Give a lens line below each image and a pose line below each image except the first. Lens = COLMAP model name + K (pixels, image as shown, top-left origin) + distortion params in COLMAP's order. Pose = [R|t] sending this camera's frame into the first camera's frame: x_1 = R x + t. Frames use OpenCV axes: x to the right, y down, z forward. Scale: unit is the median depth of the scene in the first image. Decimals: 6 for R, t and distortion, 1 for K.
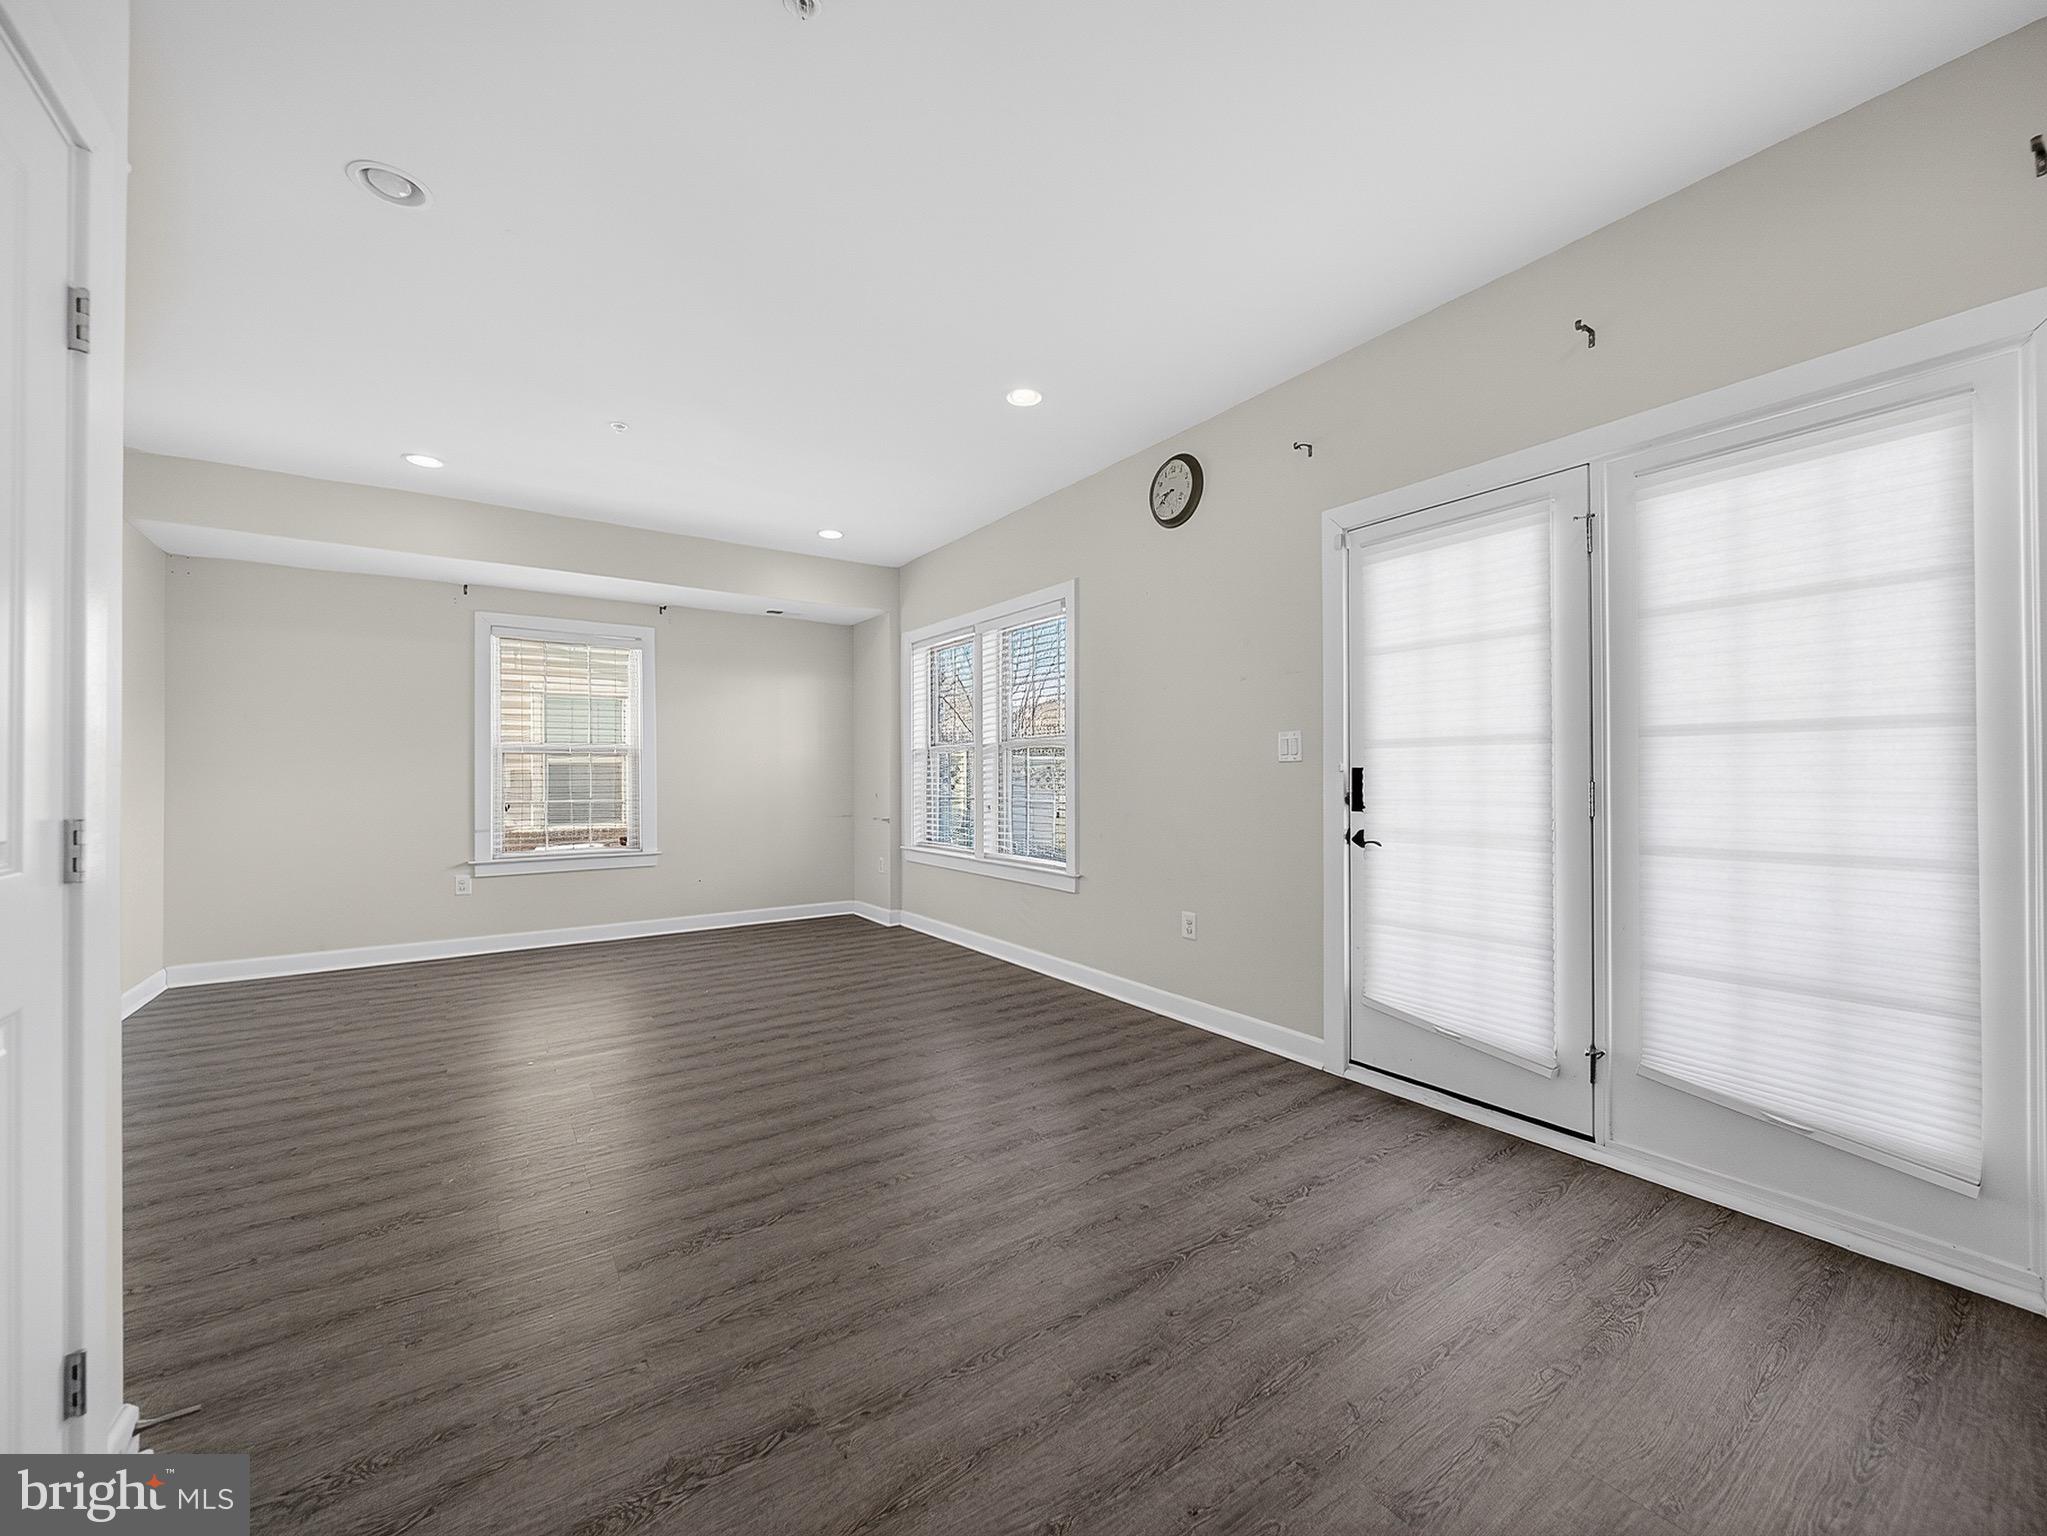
lens RADIAL K [[811.7, 0, 1037.0], [0, 811.7, 770.4], [0, 0, 1]] dist [-0.000801, -0.000174]
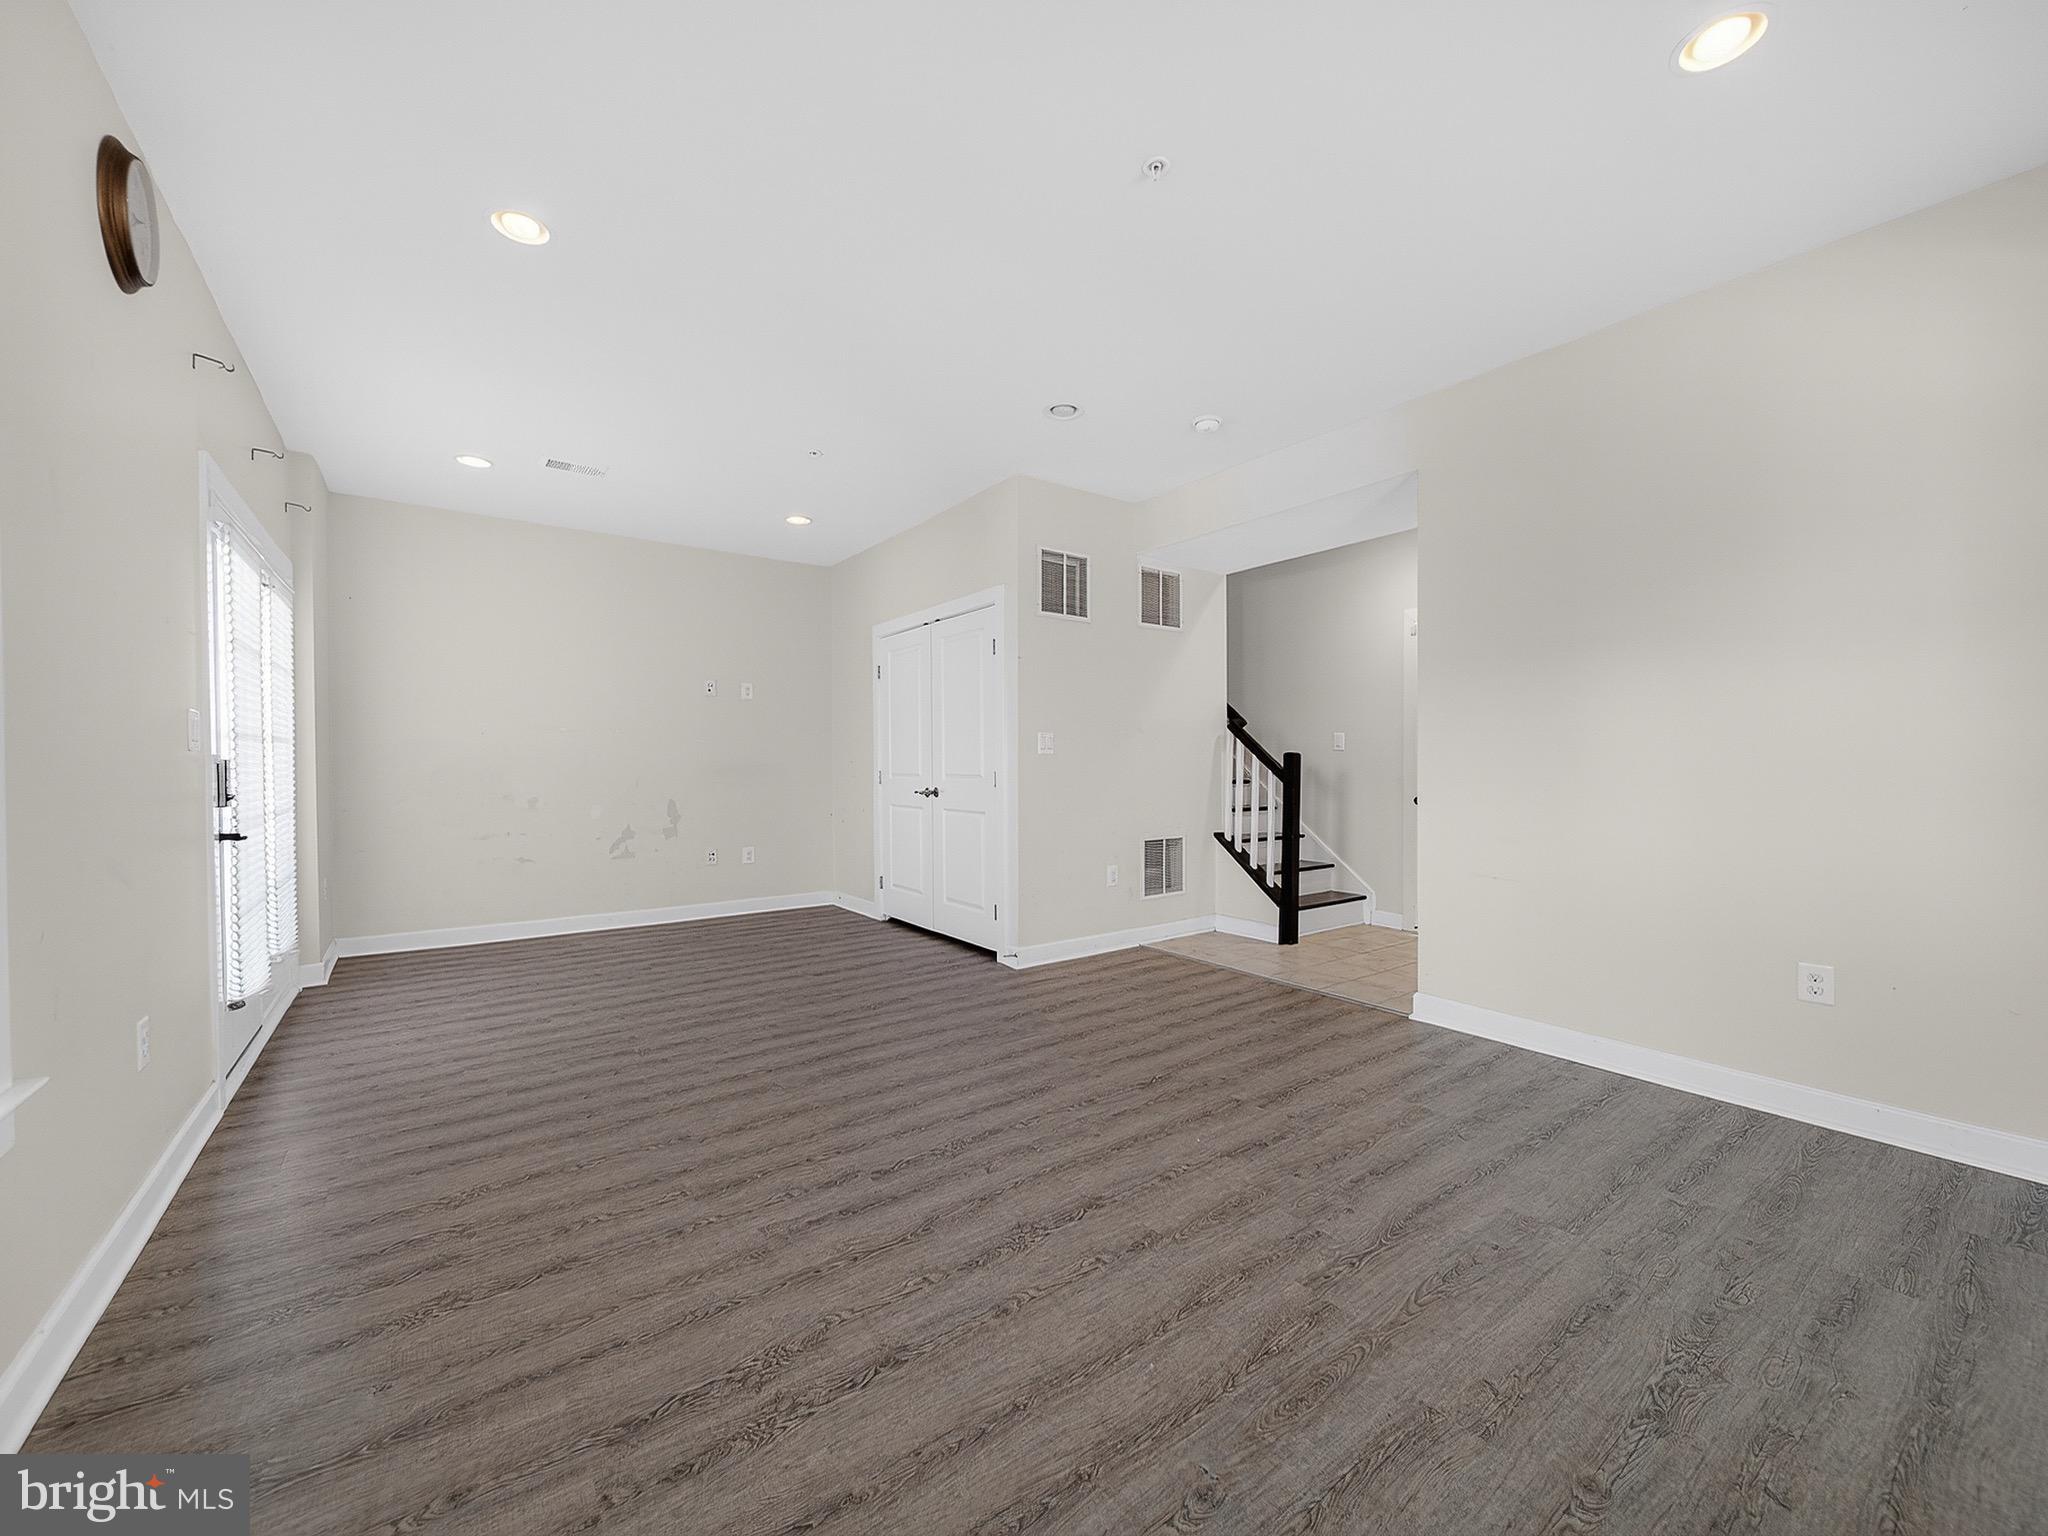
lens RADIAL K [[812.1, 0, 1037.5], [0, 812.1, 770.4], [0, 0, 1]] dist [-0.000801, -0.000174]
pose [[-0.999679, 0.008815, -0.023738, -0.539882], [0.008747, 0.999957, 0.002970, 0.016065], [0.023763, 0.002761, -0.999714, 2.086159]]
